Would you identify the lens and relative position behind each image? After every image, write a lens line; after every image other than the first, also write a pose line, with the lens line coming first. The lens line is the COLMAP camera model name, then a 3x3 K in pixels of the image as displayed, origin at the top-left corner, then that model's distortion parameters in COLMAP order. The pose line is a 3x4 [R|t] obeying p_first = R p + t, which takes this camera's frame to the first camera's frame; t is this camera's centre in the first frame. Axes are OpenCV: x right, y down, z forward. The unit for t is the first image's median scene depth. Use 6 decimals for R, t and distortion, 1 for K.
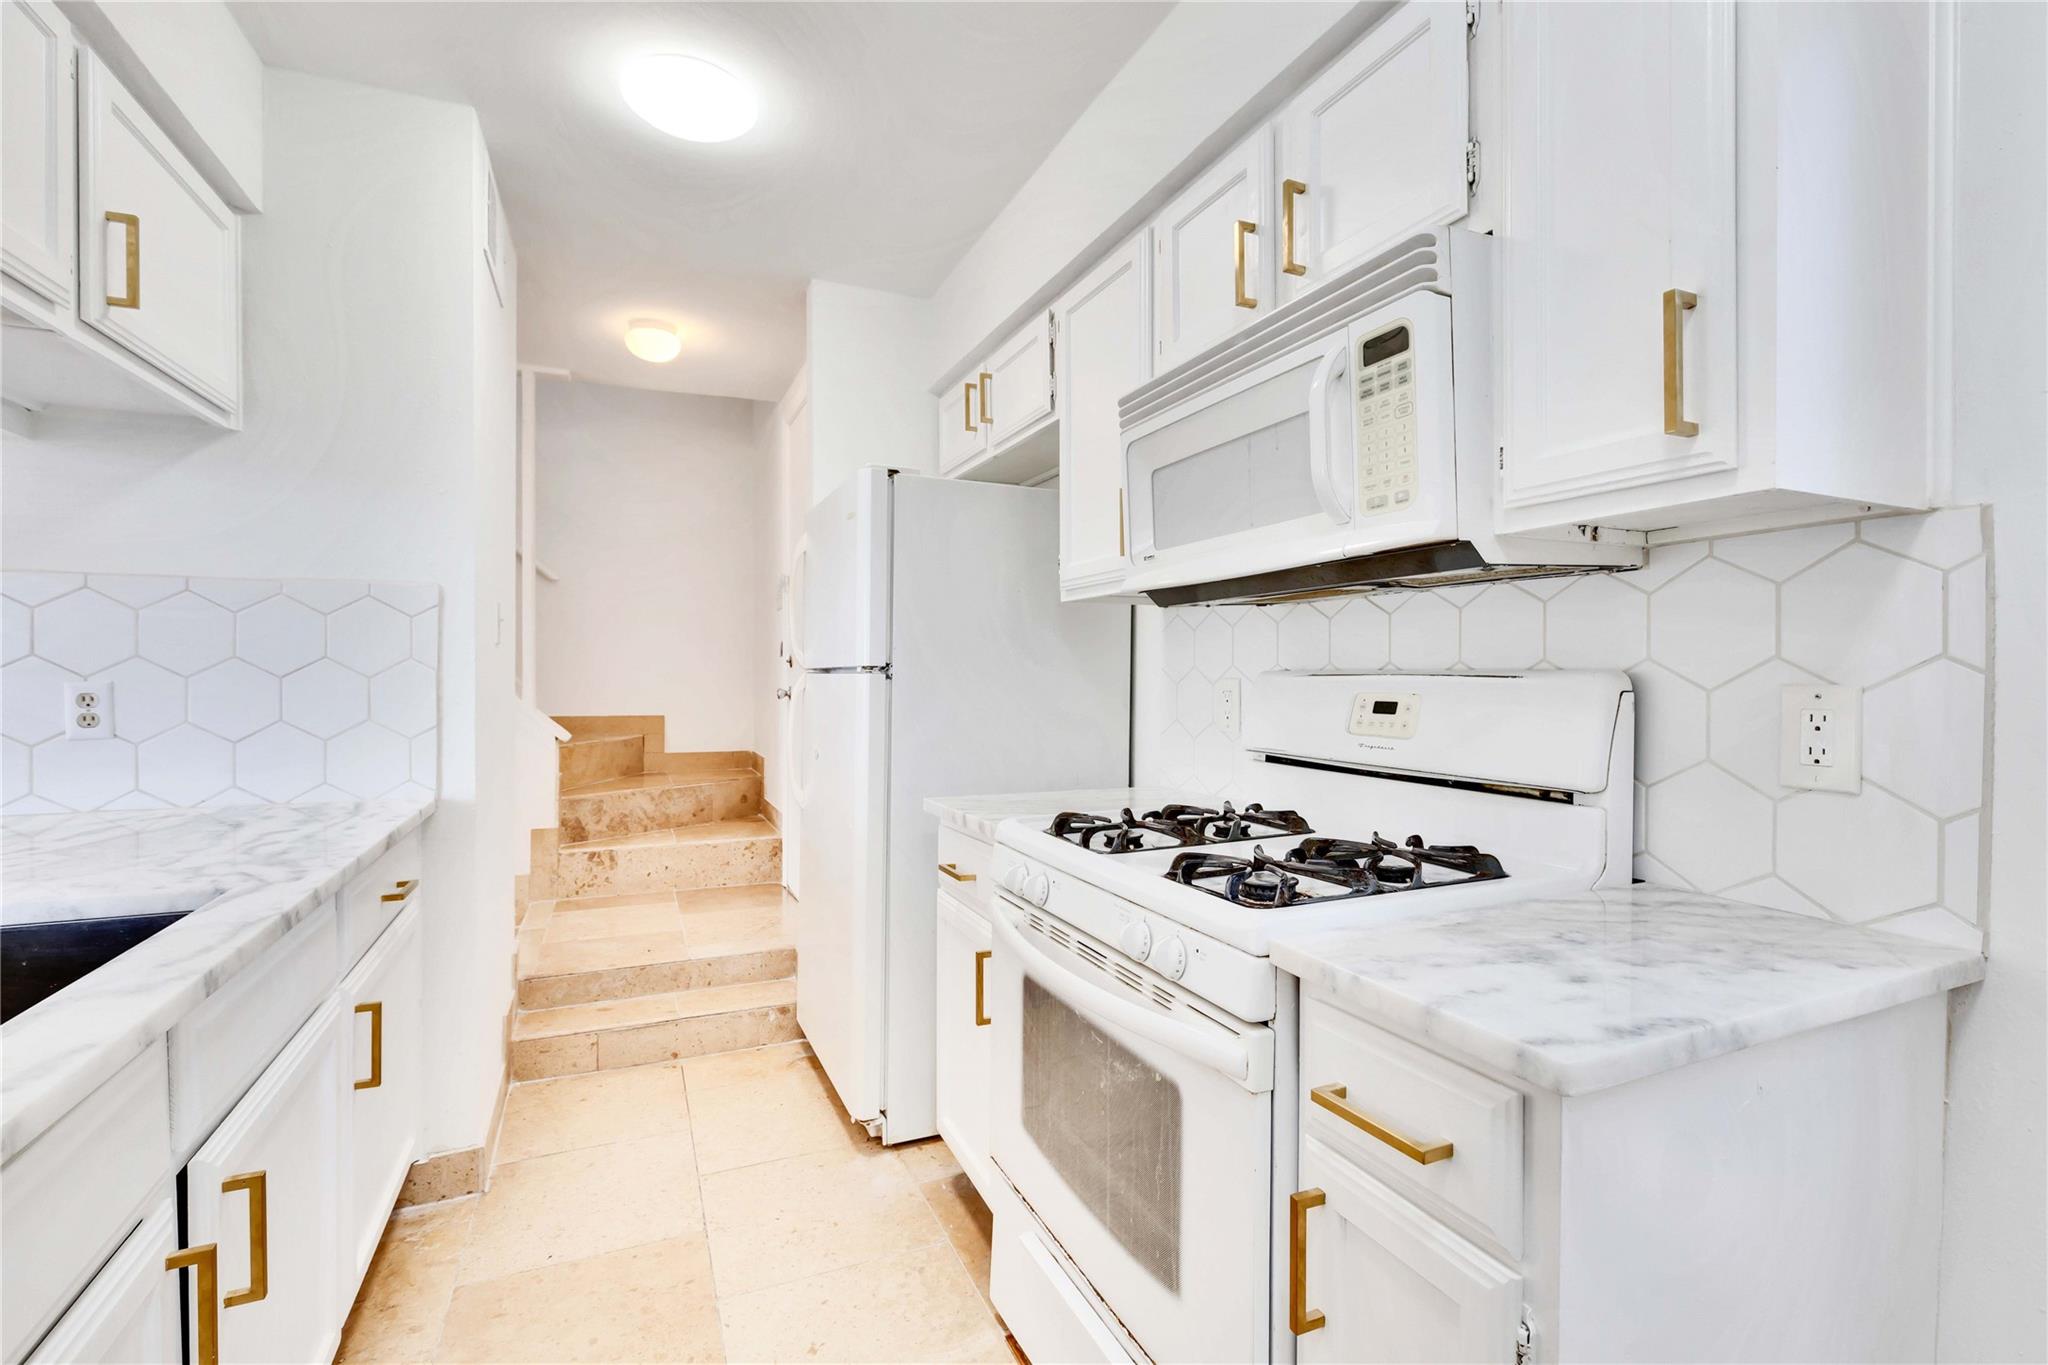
lens RADIAL K [[924.5, 0, 1027.8], [0, 924.5, 679.1], [0, 0, 1]] dist [-0.002552, 0.000425]
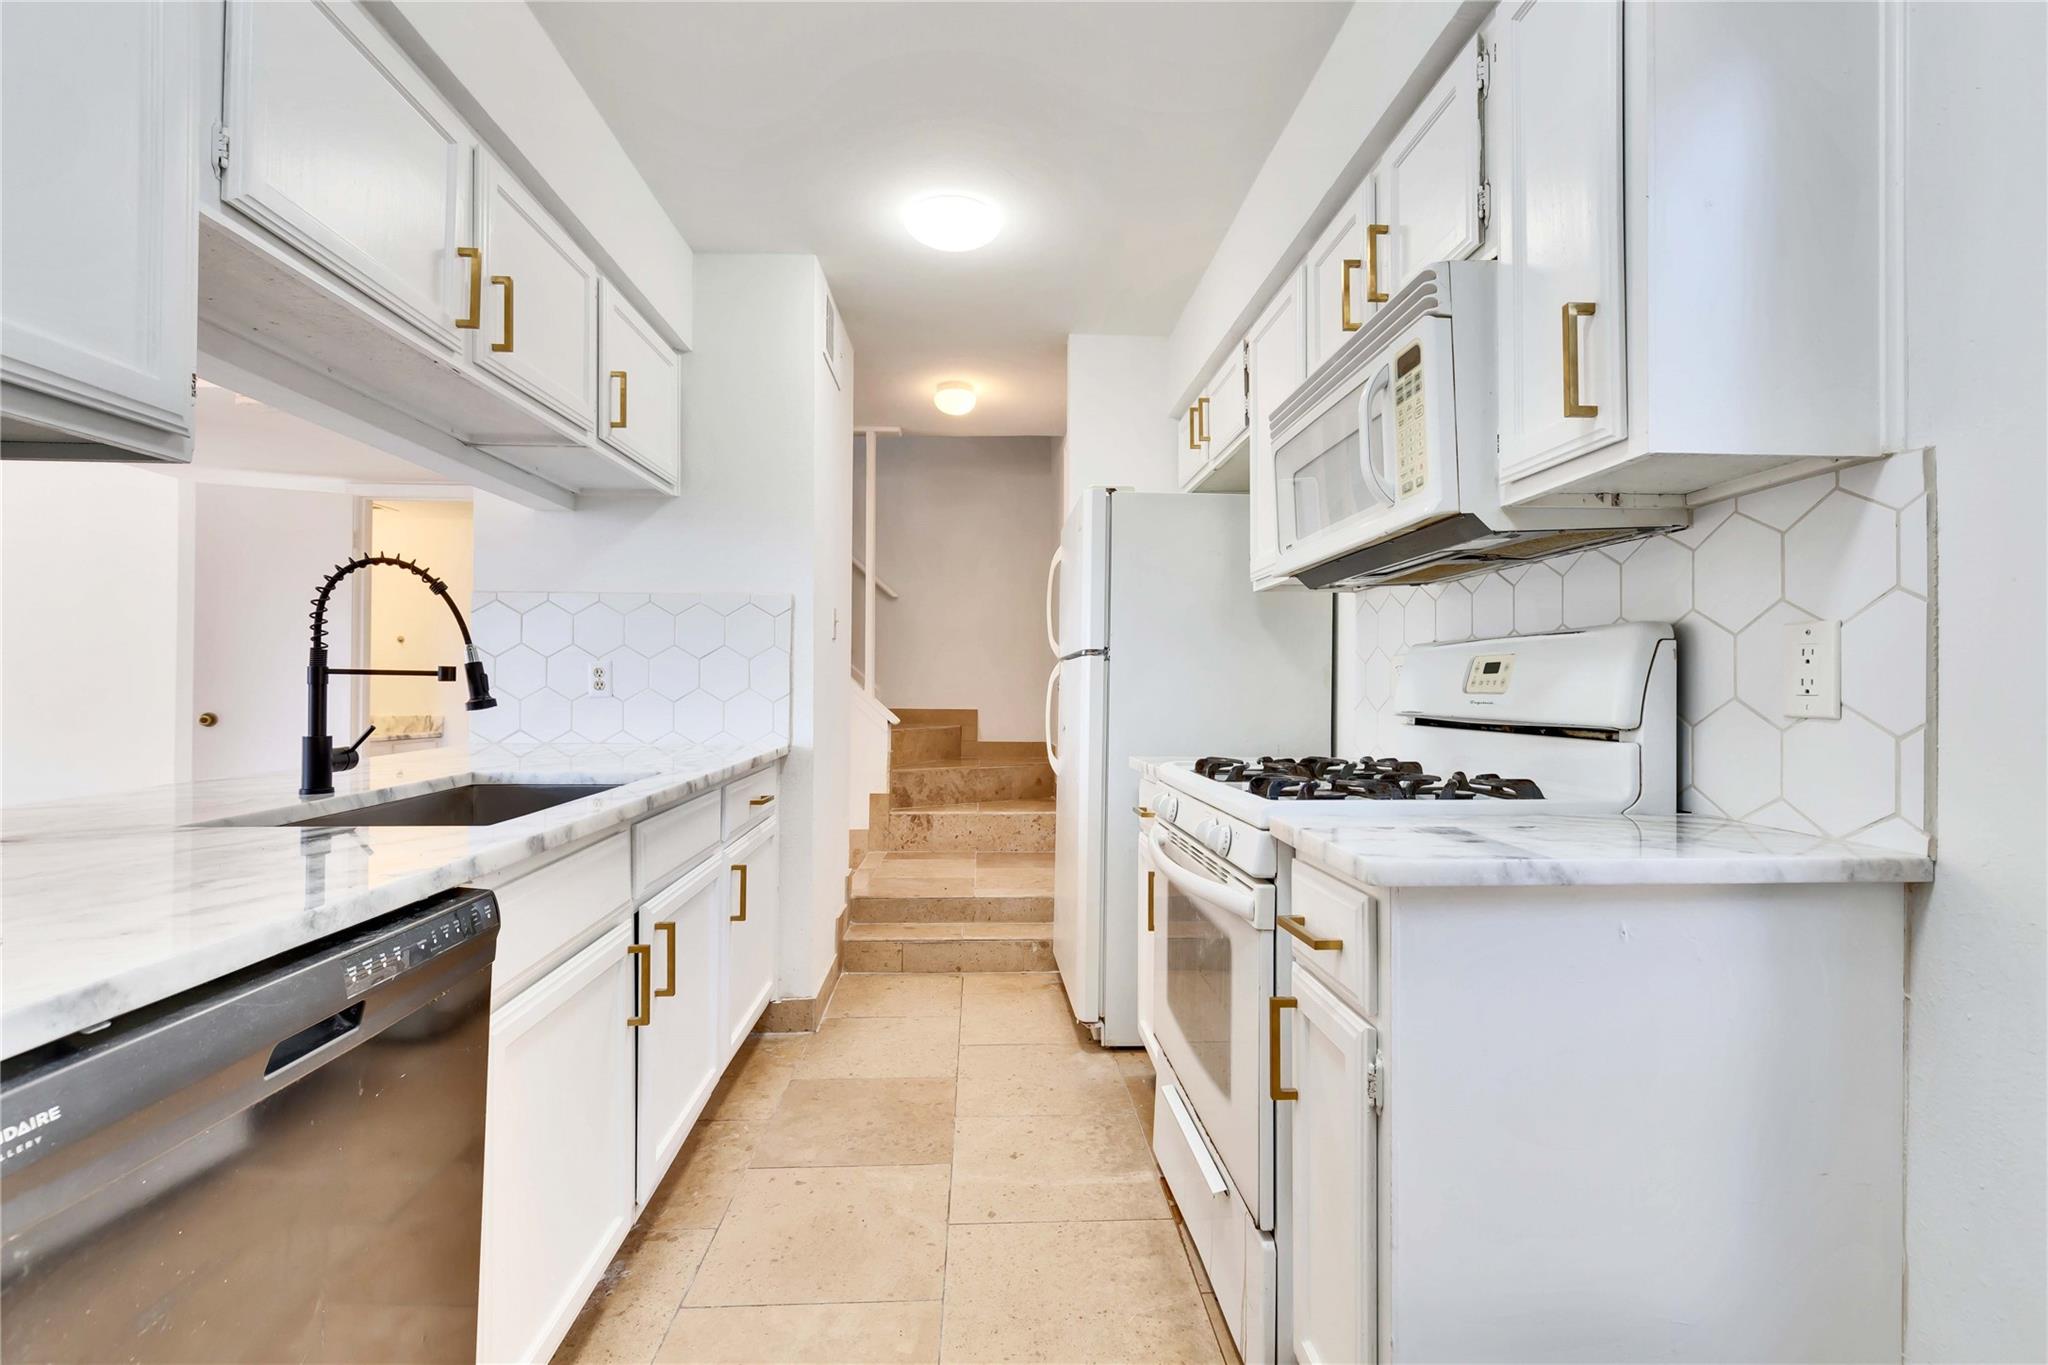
lens RADIAL K [[932.4, 0, 1019.6], [0, 932.4, 679.2], [0, 0, 1]] dist [0.009076, -0.002018]
pose [[0.931650, -0.002869, -0.363344, 0.253144], [-0.004154, 0.999819, -0.018547, 0.064874], [0.363332, 0.018788, 0.931470, -0.248359]]
